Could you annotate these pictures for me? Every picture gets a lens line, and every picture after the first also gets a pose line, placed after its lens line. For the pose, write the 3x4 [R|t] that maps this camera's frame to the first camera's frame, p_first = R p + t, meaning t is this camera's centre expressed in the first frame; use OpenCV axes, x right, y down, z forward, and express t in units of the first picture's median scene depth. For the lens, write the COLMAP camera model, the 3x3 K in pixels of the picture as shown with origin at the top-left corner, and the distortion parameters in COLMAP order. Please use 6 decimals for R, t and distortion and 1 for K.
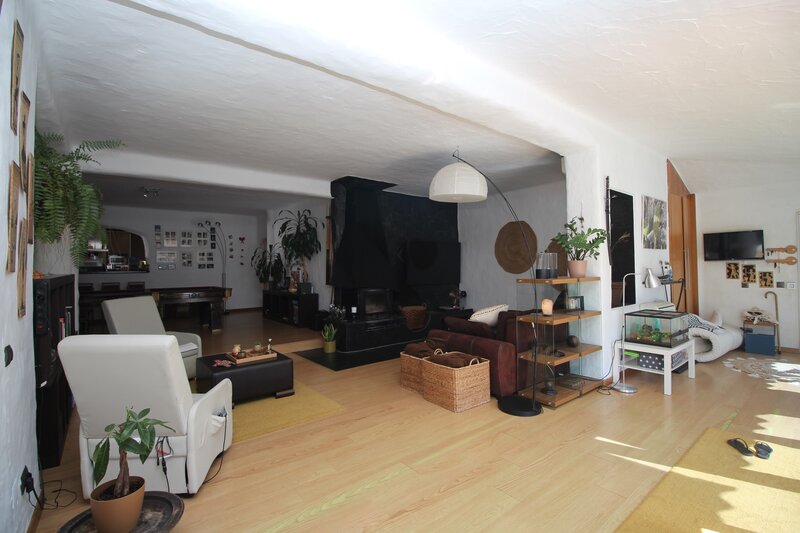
lens RADIAL K [[368.0, 0, 399.3], [0, 368.0, 263.8], [0, 0, 1]] dist [-0.016001, -0.001117]
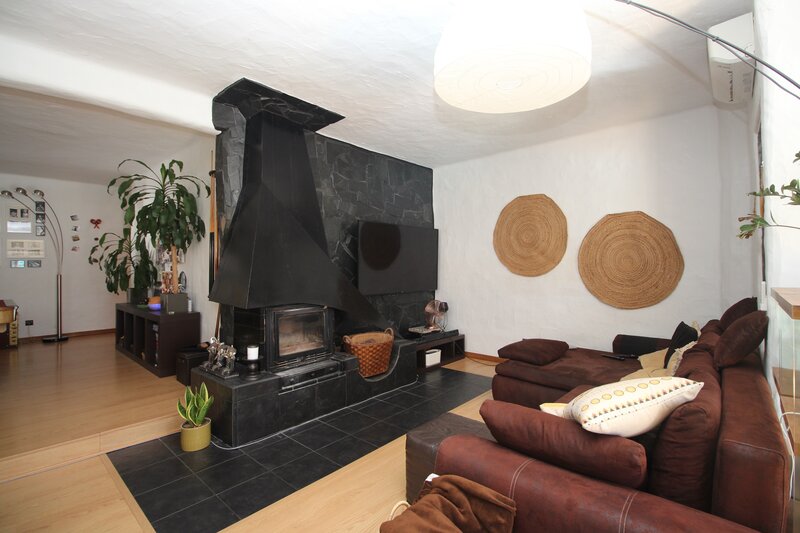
lens RADIAL K [[368.0, 0, 407.3], [0, 368.0, 259.7], [0, 0, 1]] dist [-0.016001, -0.001117]
pose [[0.983720, 0.006205, 0.179602, -0.008229], [-0.004167, 0.999923, -0.011723, 0.005569], [-0.179661, 0.010784, 0.983670, 0.392747]]
